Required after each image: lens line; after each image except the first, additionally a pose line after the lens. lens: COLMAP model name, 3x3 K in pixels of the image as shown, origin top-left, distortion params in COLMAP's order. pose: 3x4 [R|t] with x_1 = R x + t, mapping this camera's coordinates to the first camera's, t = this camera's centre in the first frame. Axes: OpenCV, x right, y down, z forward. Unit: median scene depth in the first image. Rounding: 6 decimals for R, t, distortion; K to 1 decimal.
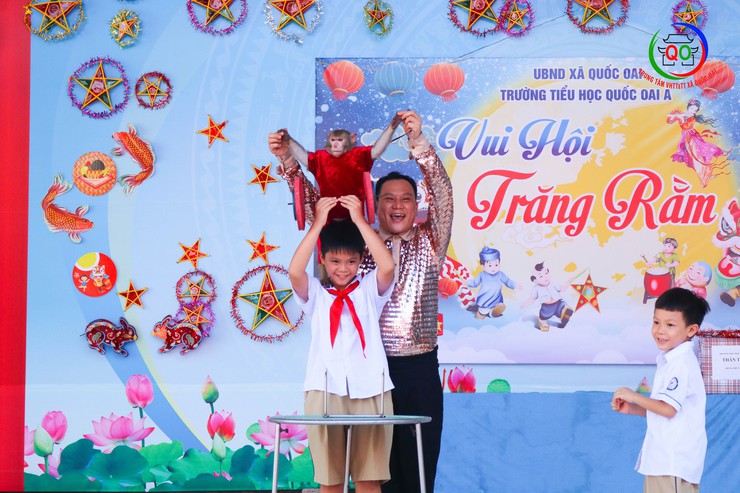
lens RADIAL K [[1910.6, 0, 374.2], [0, 1910.6, 235.4], [0, 0, 1]] dist [0.078961, 0.000000]
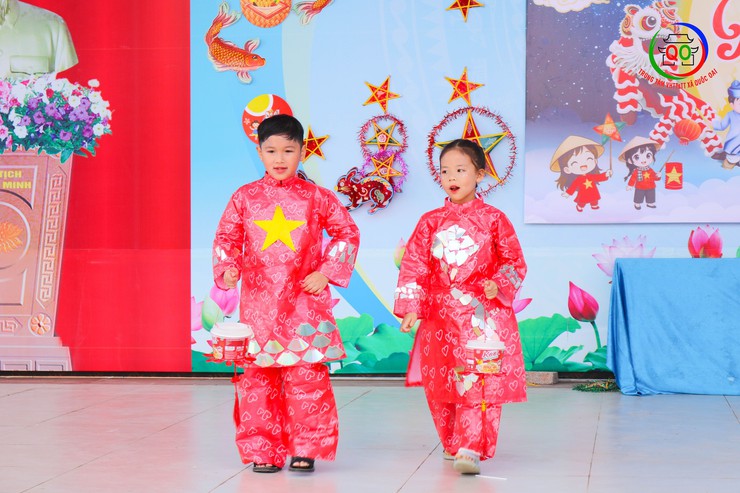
lens RADIAL K [[1910.6, 0, 368.4], [0, 1910.6, 245.0], [0, 0, 1]] dist [0.078961, 0.000000]
pose [[0.992616, -0.002785, -0.121265, 0.001454], [0.012600, 0.996696, 0.080243, 0.008148], [0.120641, -0.081179, 0.989371, 0.159931]]
